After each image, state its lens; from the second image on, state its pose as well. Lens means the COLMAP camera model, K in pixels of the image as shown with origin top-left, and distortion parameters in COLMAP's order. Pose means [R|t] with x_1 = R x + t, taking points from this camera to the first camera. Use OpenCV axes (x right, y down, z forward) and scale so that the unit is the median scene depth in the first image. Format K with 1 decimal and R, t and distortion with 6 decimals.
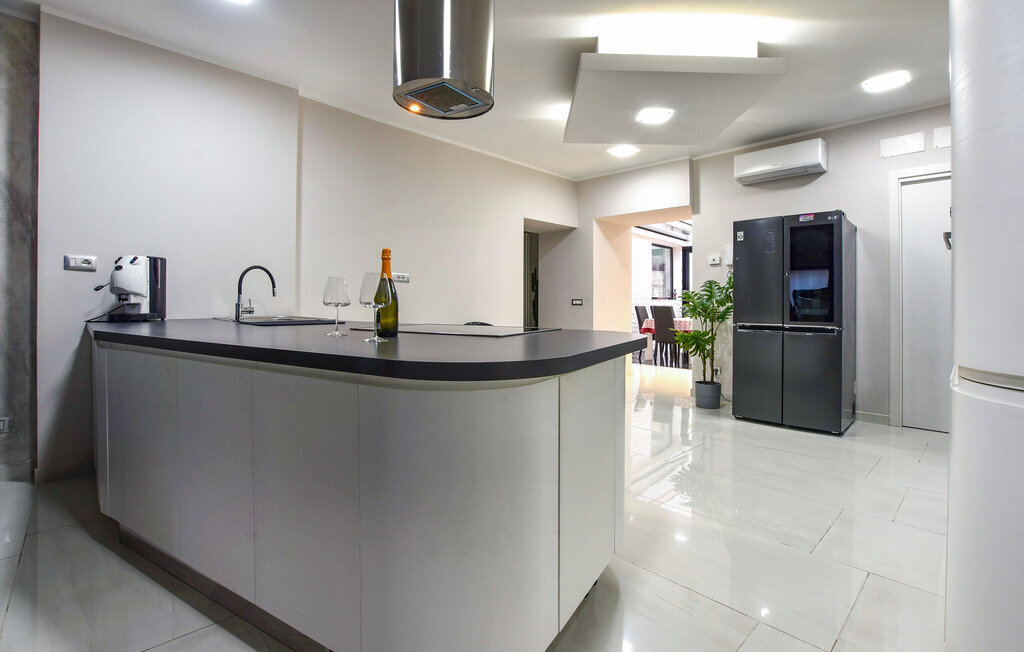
lens RADIAL K [[474.6, 0, 513.1], [0, 474.6, 316.1], [0, 0, 1]] dist [-0.040823, 0.009110]
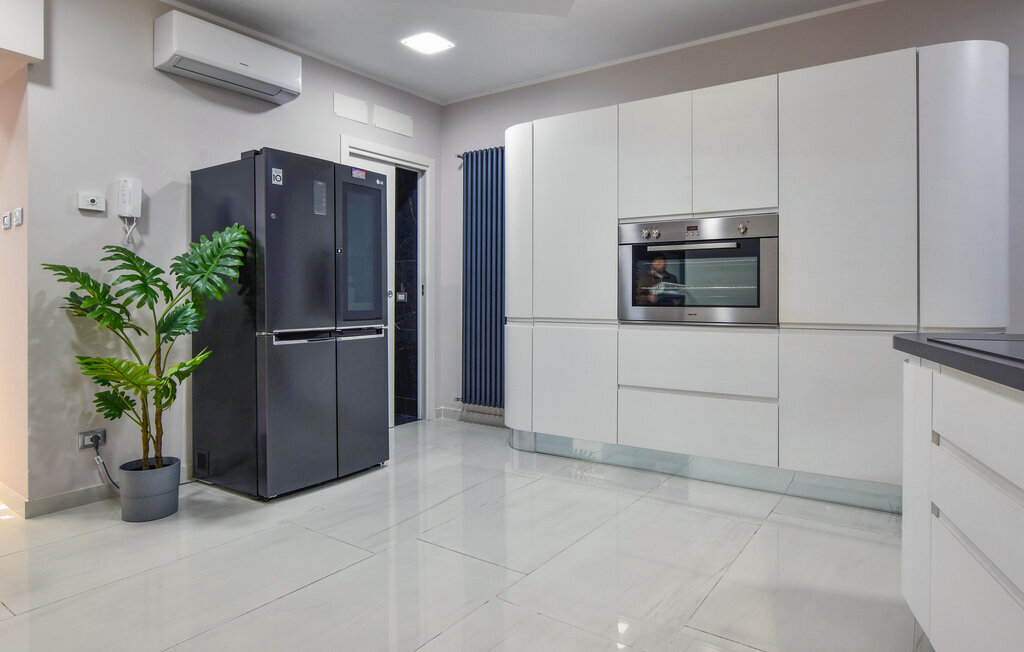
lens RADIAL K [[588.5, 0, 546.0], [0, 588.5, 296.4], [0, 0, 1]] dist [-0.006208, -0.000224]
pose [[-0.210885, -0.003516, 0.977505, -0.289150], [0.028366, 0.999550, 0.009715, -0.024586], [-0.977099, 0.029777, -0.210690, 0.873710]]
